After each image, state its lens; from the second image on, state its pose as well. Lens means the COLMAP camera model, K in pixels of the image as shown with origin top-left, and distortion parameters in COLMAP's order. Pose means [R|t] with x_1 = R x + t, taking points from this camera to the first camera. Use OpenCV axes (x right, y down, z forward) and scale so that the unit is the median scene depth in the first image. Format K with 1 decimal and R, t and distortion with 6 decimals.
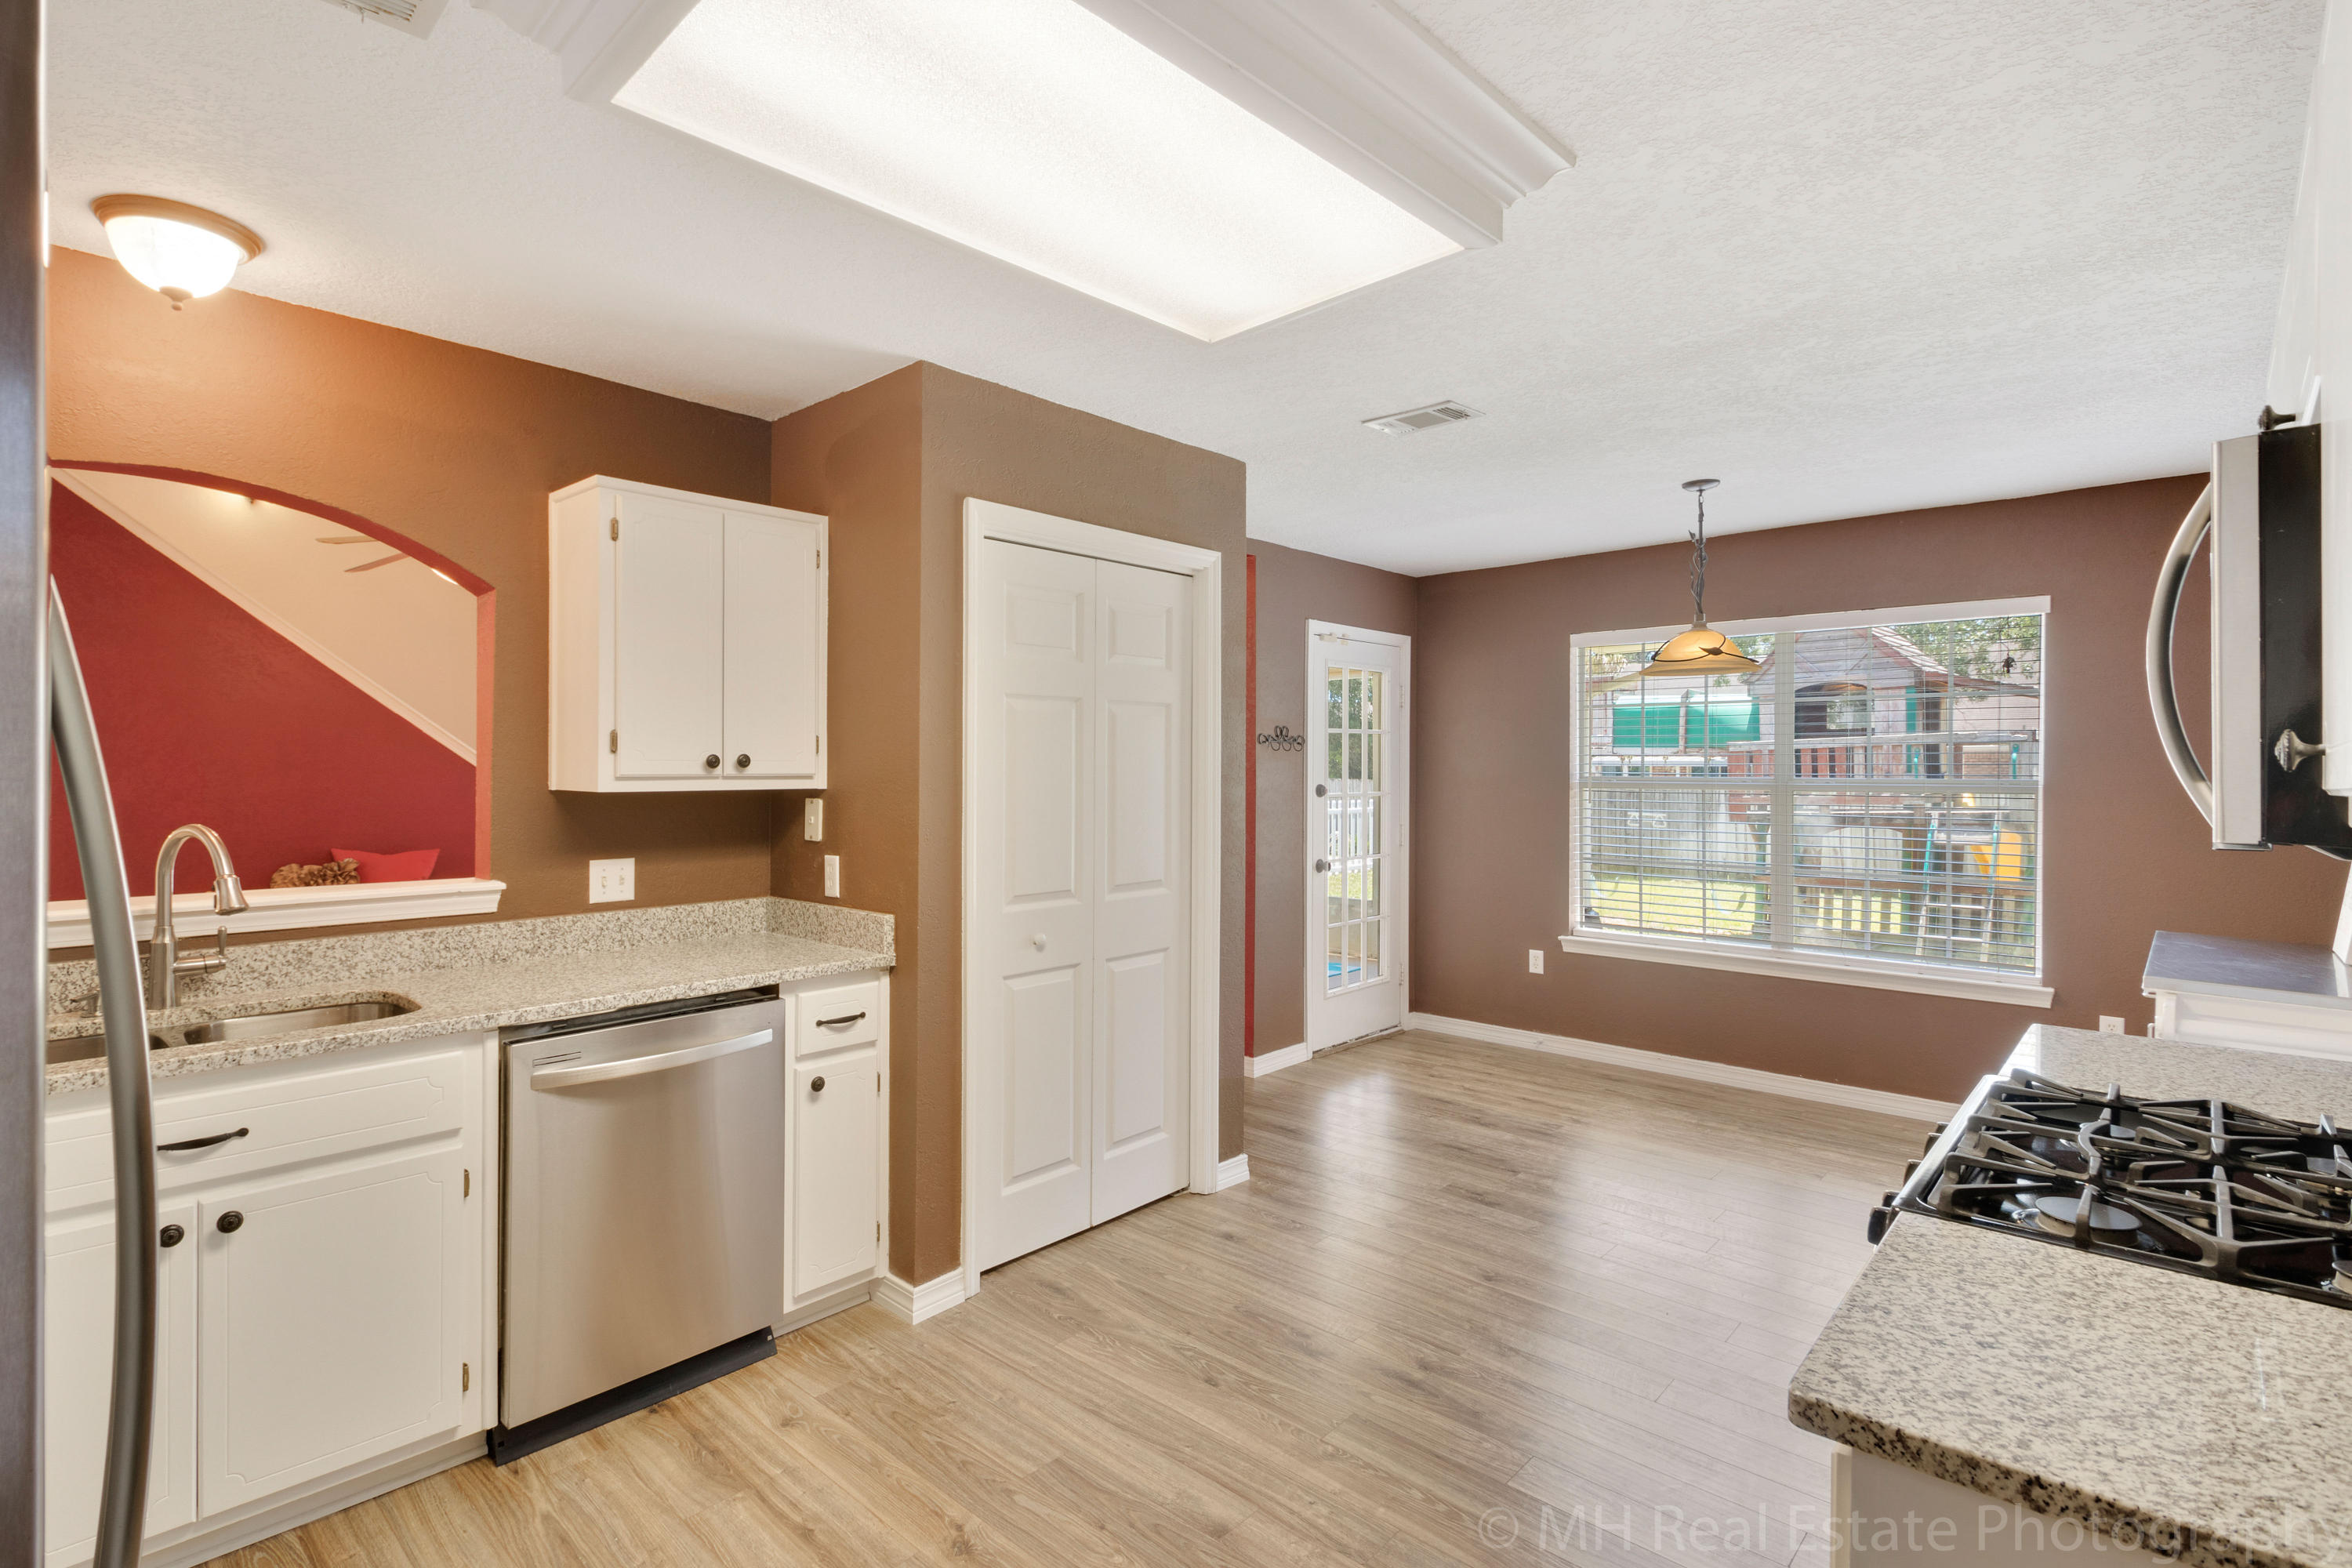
lens RADIAL K [[1125.3, 0, 1171.9], [0, 1125.3, 752.3], [0, 0, 1]] dist [0.004960, -0.008044]
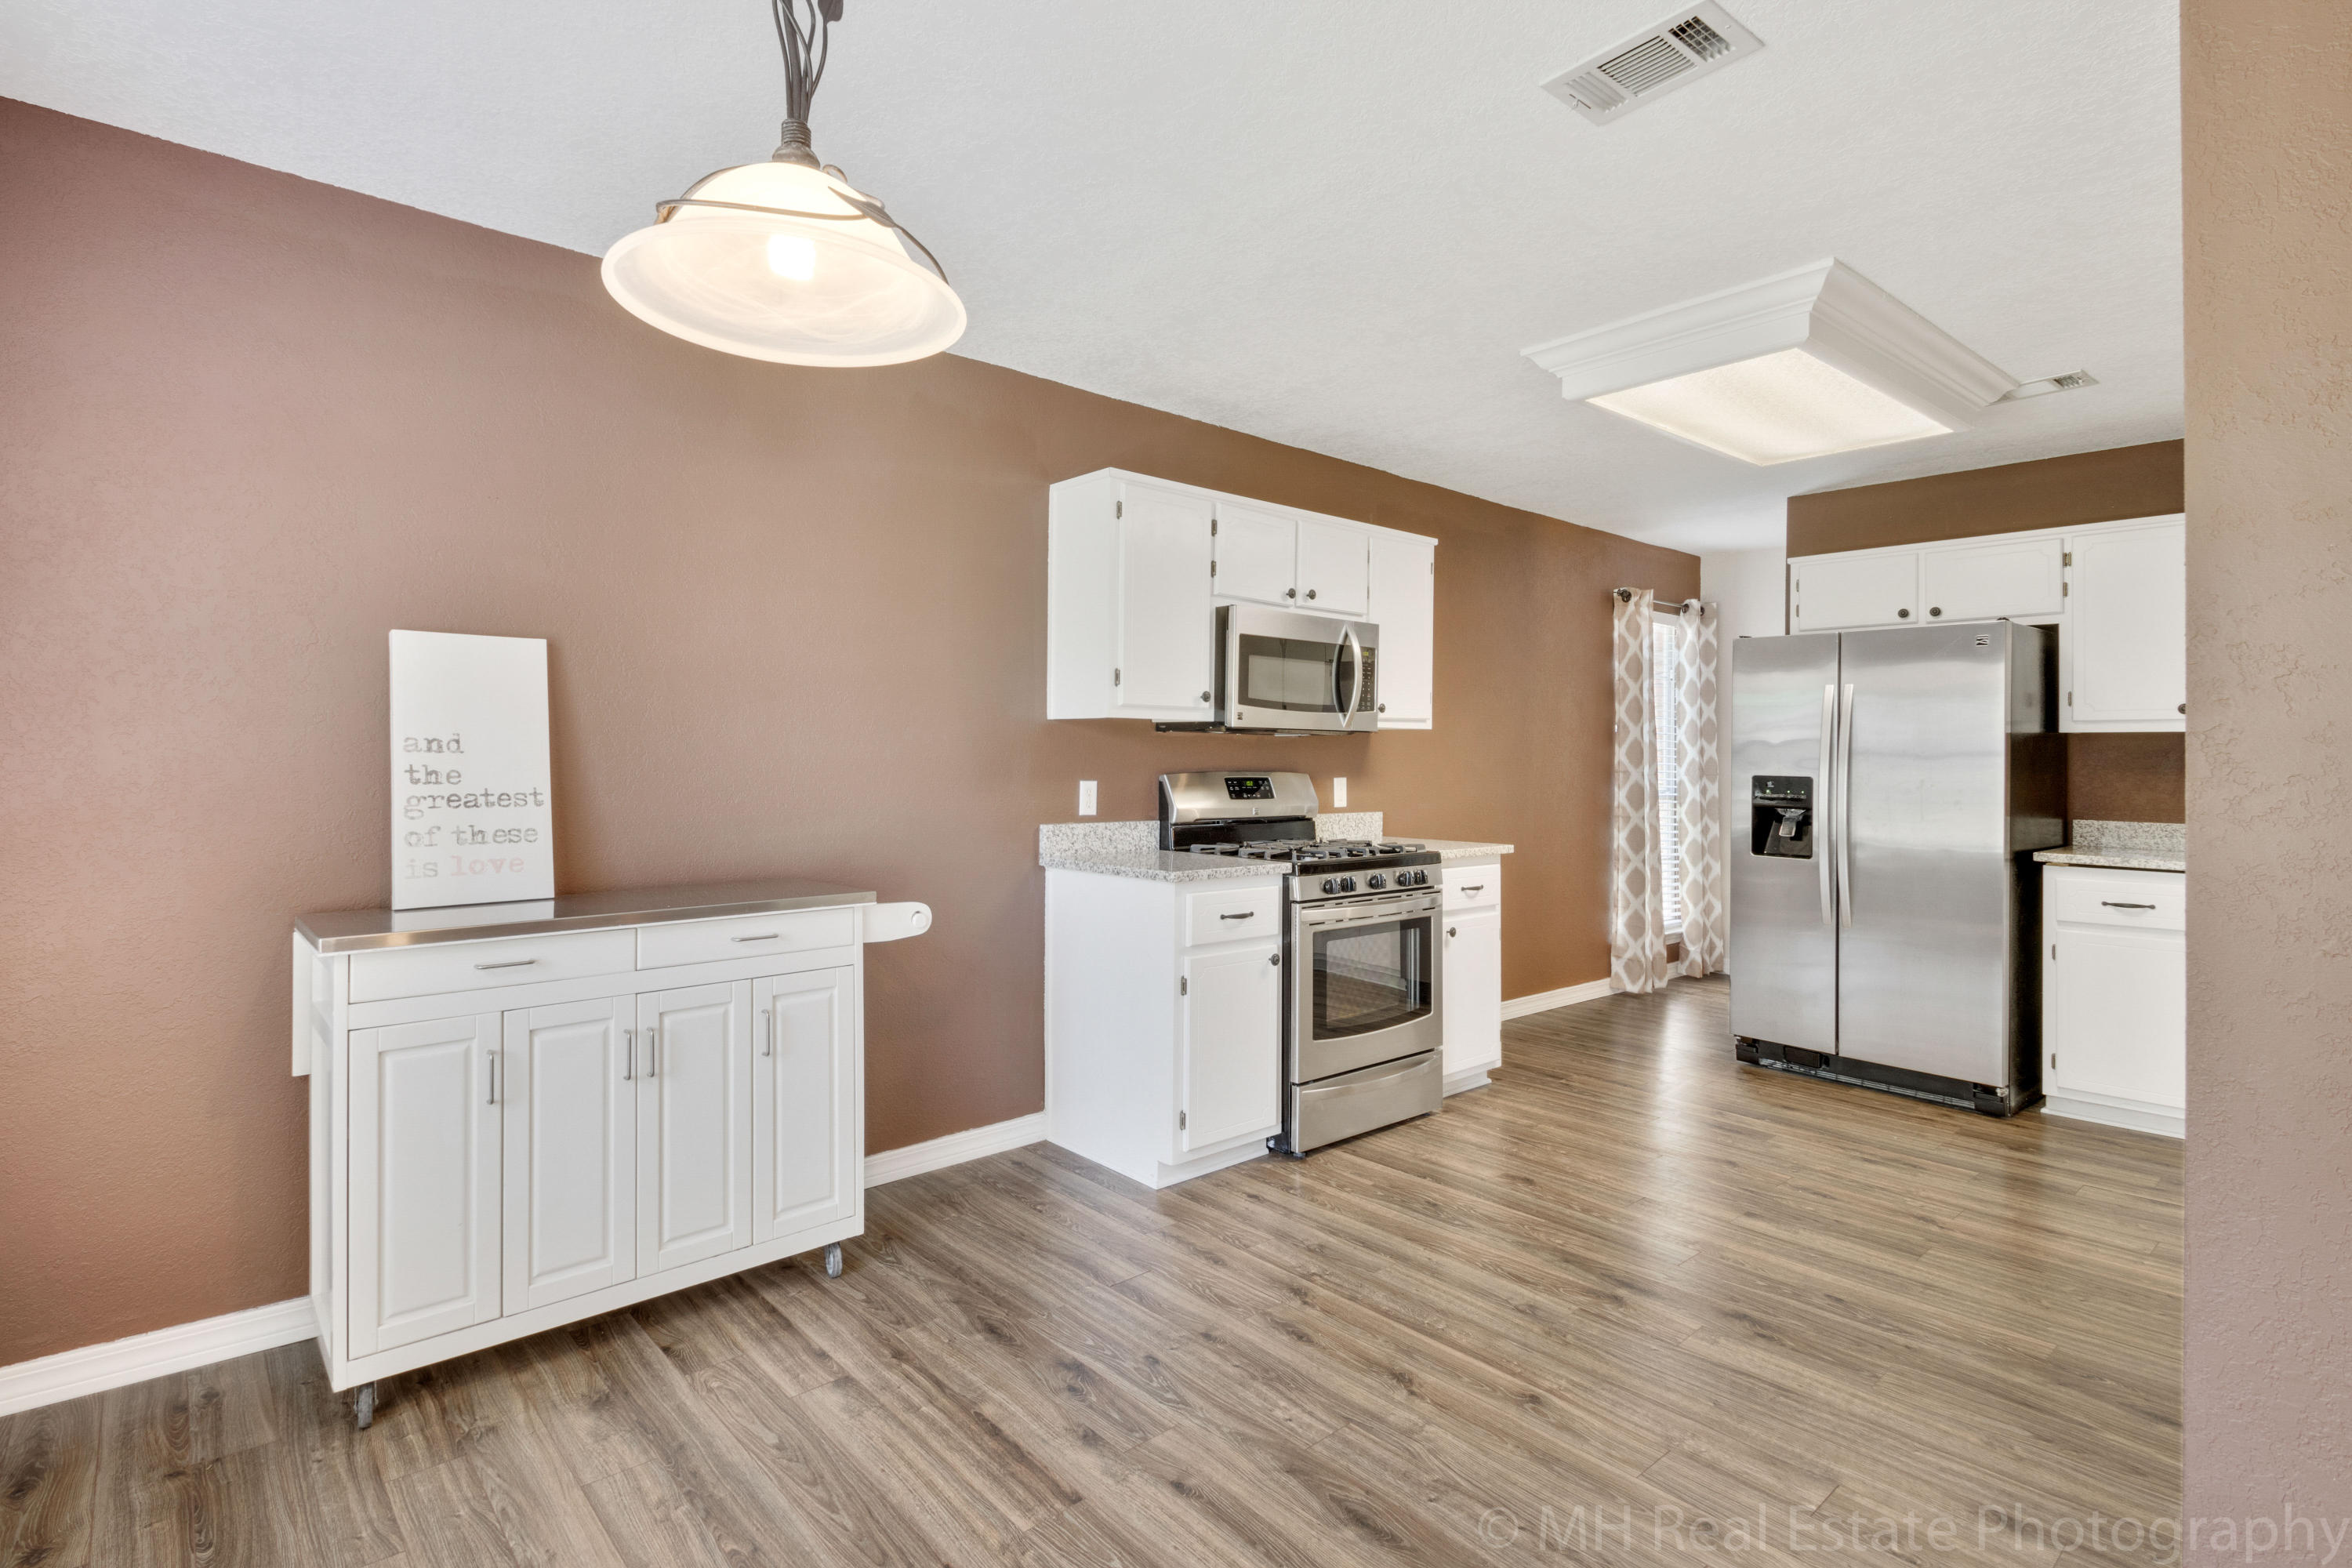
lens RADIAL K [[1125.3, 0, 1138.8], [0, 1125.3, 741.3], [0, 0, 1]] dist [0.004960, -0.008044]
pose [[-0.991386, -0.006836, 0.130791, 0.486446], [-0.009533, 0.999755, -0.019999, 0.080295], [-0.130622, -0.021074, -0.991208, 1.936888]]
